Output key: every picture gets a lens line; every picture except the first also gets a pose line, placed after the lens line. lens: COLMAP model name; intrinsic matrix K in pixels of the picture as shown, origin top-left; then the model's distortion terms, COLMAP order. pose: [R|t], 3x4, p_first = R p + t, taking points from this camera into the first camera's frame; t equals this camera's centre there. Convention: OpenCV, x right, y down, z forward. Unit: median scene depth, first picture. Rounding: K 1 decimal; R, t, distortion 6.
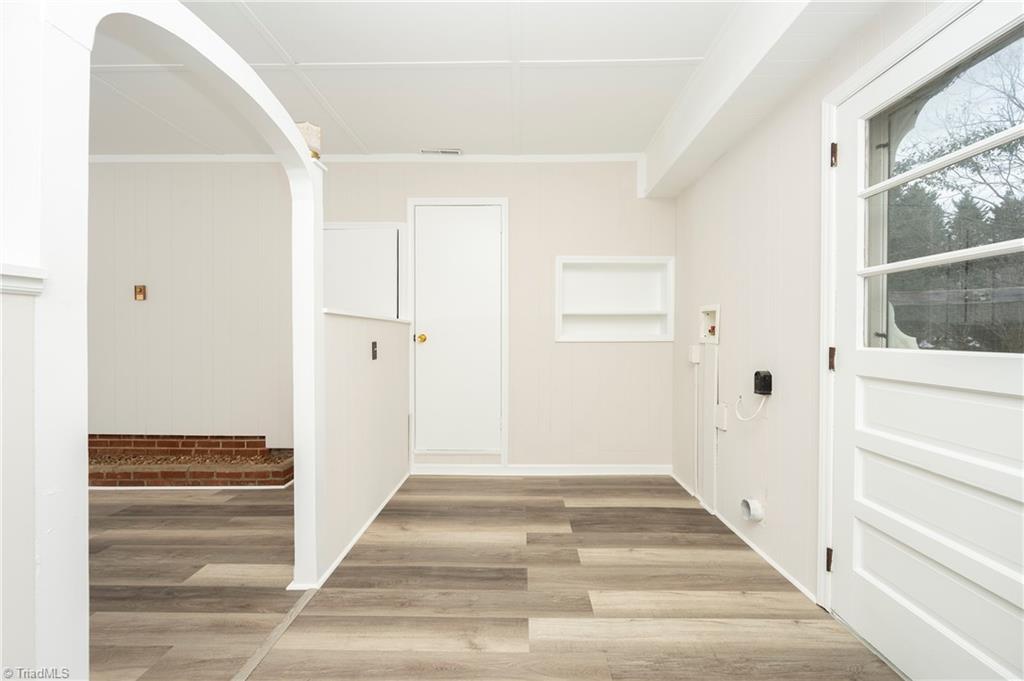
lens RADIAL K [[410.0, 0, 512.0], [0, 410.0, 340.5], [0, 0, 1]] dist [-0.001827, -0.000243]
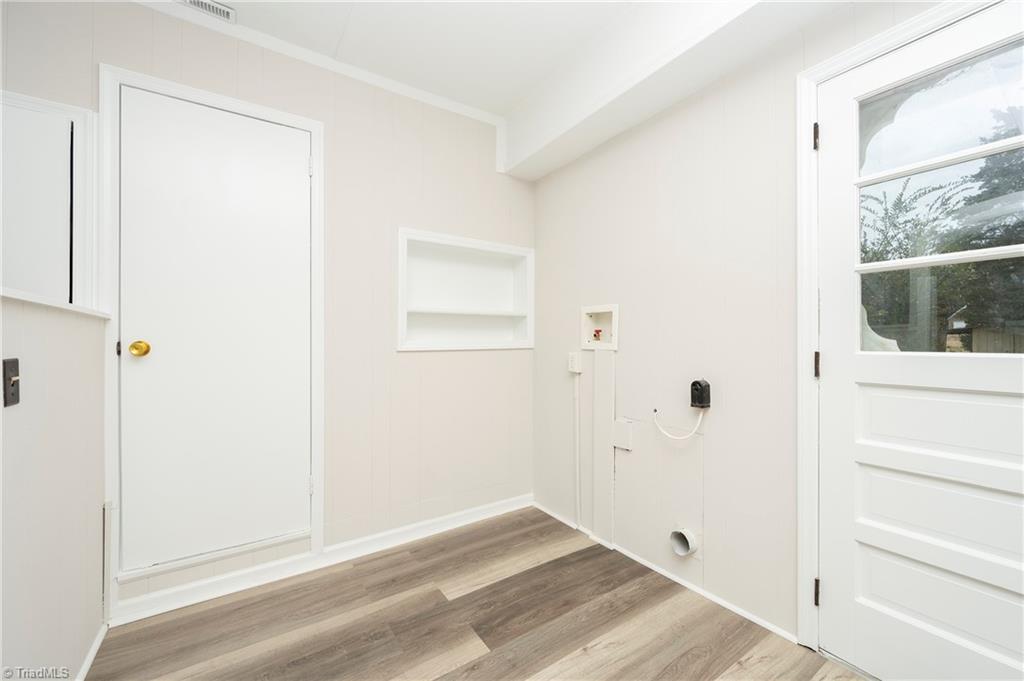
lens RADIAL K [[410.0, 0, 512.0], [0, 410.0, 340.5], [0, 0, 1]] dist [-0.001827, -0.000243]
pose [[0.818294, -0.003892, 0.574786, -0.164624], [0.014387, 0.999803, -0.013711, -0.002767], [-0.574619, 0.019489, 0.818189, 0.393913]]
